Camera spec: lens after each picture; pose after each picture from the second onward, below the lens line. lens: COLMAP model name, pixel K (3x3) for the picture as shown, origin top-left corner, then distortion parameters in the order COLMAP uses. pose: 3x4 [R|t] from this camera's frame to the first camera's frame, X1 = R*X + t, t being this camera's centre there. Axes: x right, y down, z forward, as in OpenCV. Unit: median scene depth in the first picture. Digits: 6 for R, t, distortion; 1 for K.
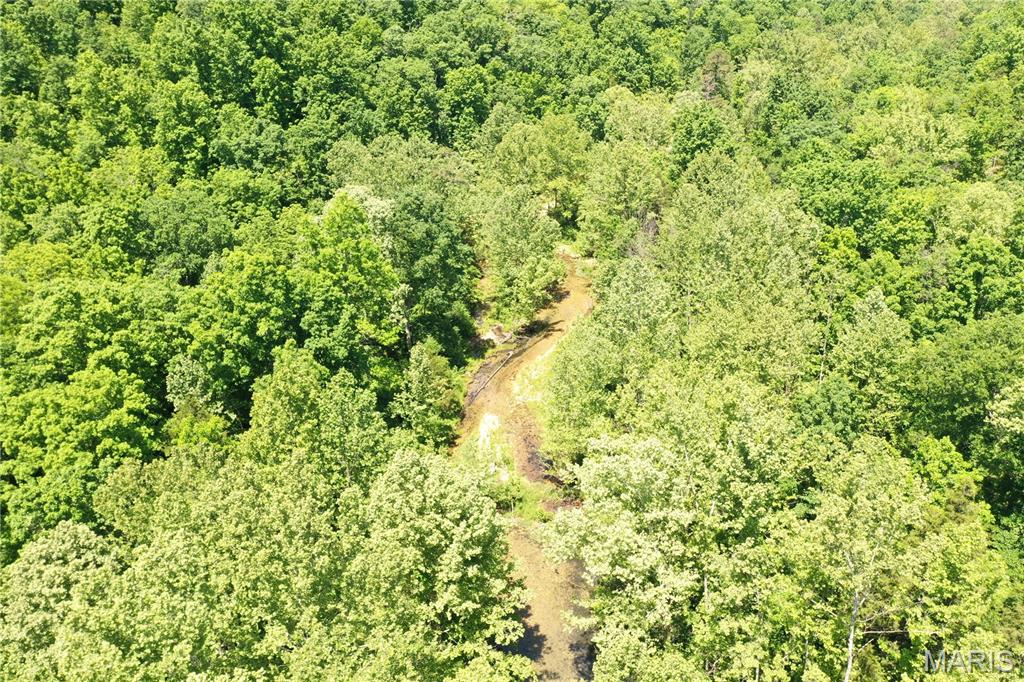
lens RADIAL K [[820.9, 0, 512.0], [0, 820.9, 341.0], [0, 0, 1]] dist [0.023387, -0.004486]
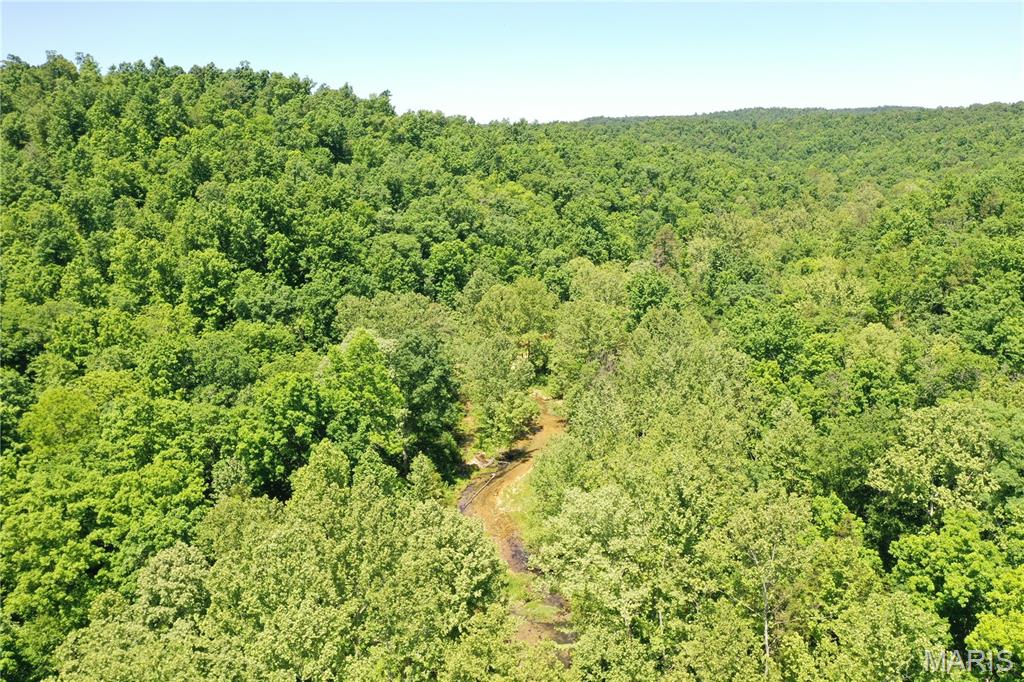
lens RADIAL K [[820.9, 0, 512.0], [0, 820.9, 341.0], [0, 0, 1]] dist [0.023387, -0.004486]
pose [[0.999231, -0.005929, 0.038759, -0.015331], [0.013925, 0.977725, -0.209429, 0.059217], [-0.036654, 0.209807, 0.977055, -0.126229]]
